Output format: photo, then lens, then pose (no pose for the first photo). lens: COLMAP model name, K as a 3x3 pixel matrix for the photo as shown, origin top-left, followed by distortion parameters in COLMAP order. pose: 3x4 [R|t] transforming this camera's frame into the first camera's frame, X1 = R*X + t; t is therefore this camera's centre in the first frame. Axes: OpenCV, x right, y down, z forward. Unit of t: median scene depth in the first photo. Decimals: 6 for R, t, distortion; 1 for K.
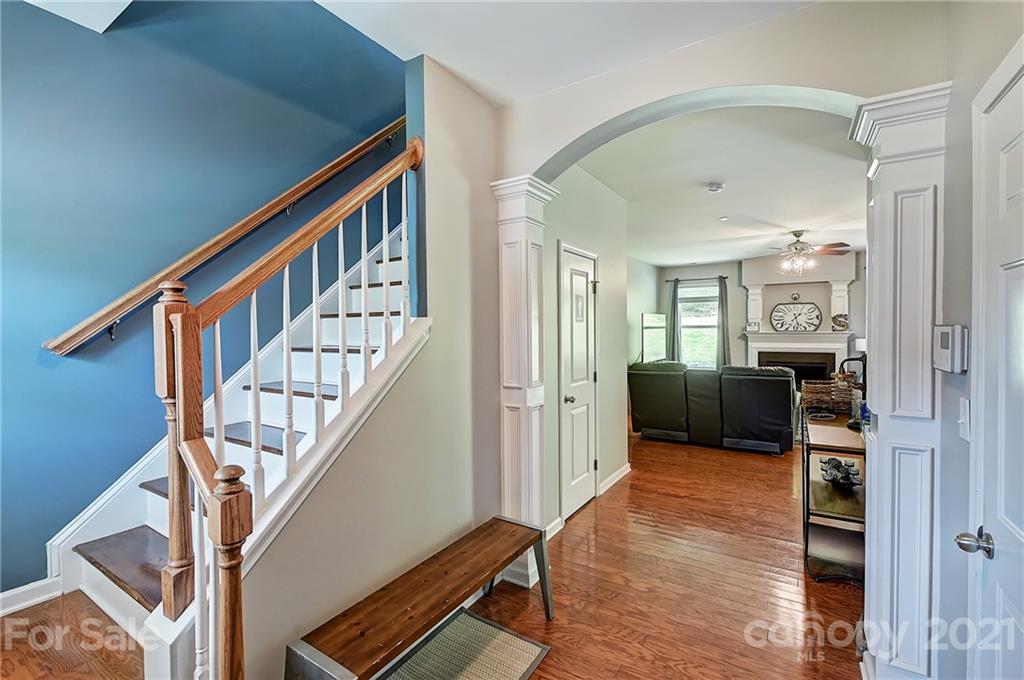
lens RADIAL K [[460.9, 0, 512.3], [0, 460.9, 337.6], [0, 0, 1]] dist [0.007123, -0.003505]
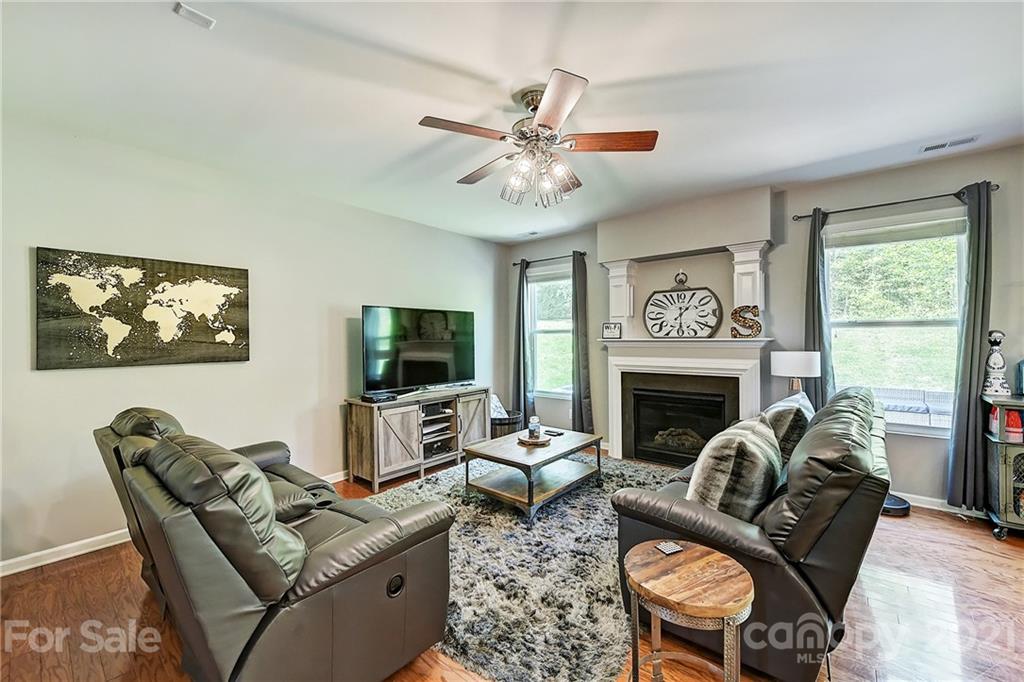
lens RADIAL K [[404.5, 0, 518.3], [0, 404.5, 337.5], [0, 0, 1]] dist [-0.000350, -0.000574]
pose [[0.993779, -0.004756, -0.111265, 0.468068], [0.002902, 0.999854, -0.016820, -0.006029], [0.111328, 0.016393, 0.993648, 0.472178]]
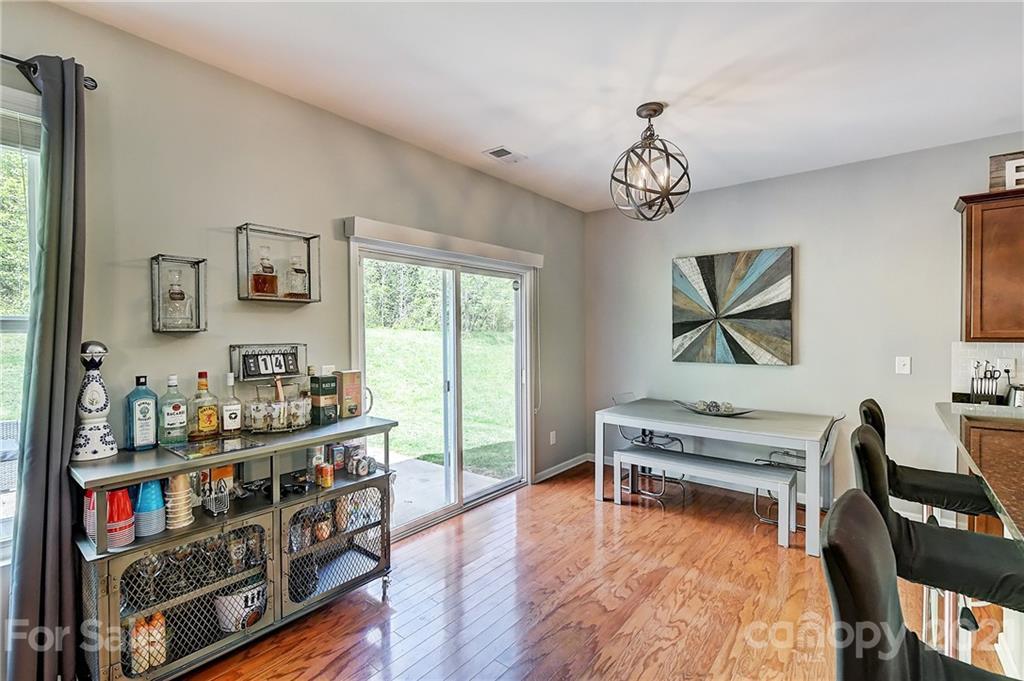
lens RADIAL K [[460.9, 0, 516.0], [0, 460.9, 338.2], [0, 0, 1]] dist [0.007123, -0.003505]
pose [[0.098112, -0.012352, 0.995099, 0.635798], [0.018688, 0.999770, 0.010568, -0.016695], [-0.995000, 0.017559, 0.098320, 0.638614]]
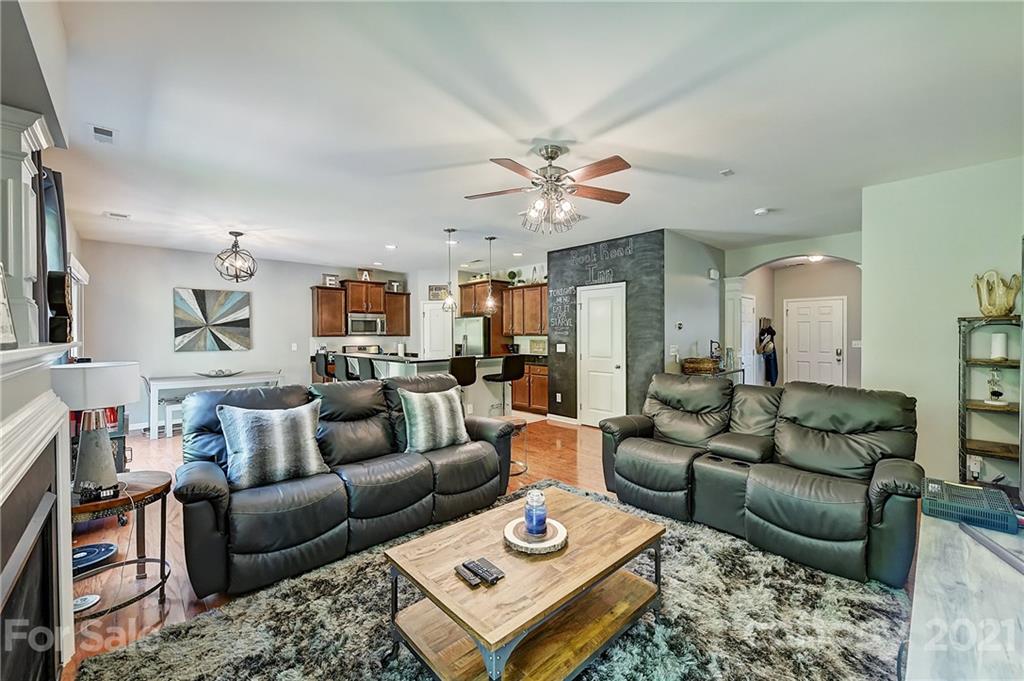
lens RADIAL K [[404.5, 0, 515.0], [0, 404.5, 336.3], [0, 0, 1]] dist [0.001019, 0.000595]
pose [[-0.972987, 0.006135, 0.230777, 0.401947], [0.010700, 0.999771, 0.018537, -0.016690], [-0.230610, 0.020506, -0.972830, 1.085882]]
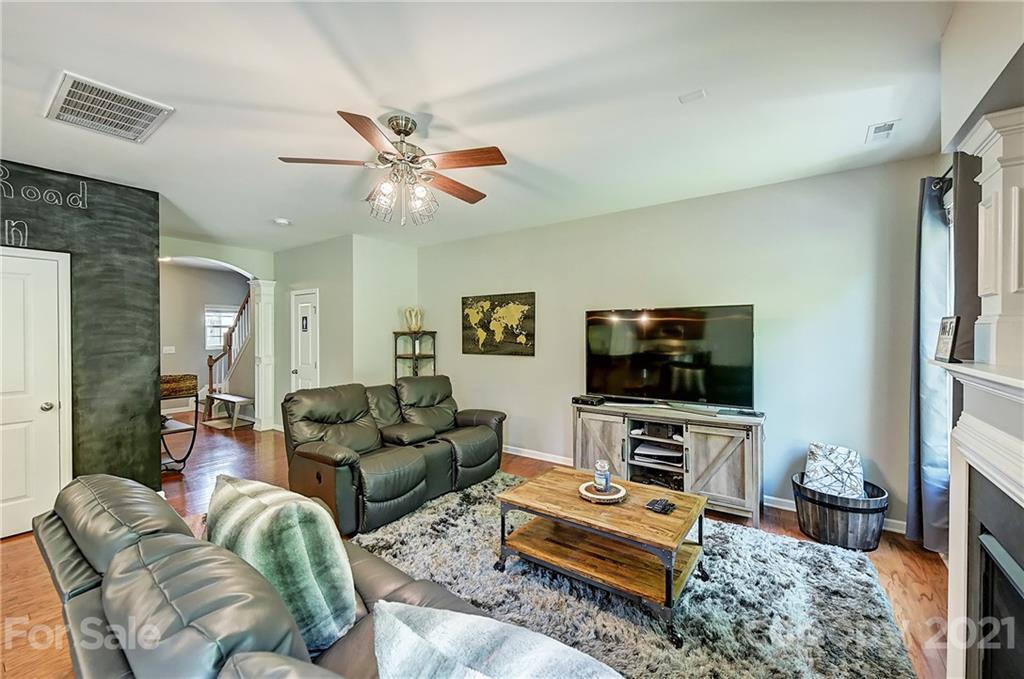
lens RADIAL K [[414.4, 0, 510.7], [0, 414.4, 334.4], [0, 0, 1]] dist [0.004537, -0.002252]
pose [[-0.048656, 0.007542, -0.998787, 0.737842], [-0.012436, 0.999889, 0.008157, -0.025007], [0.998738, 0.012817, -0.048557, 0.830349]]
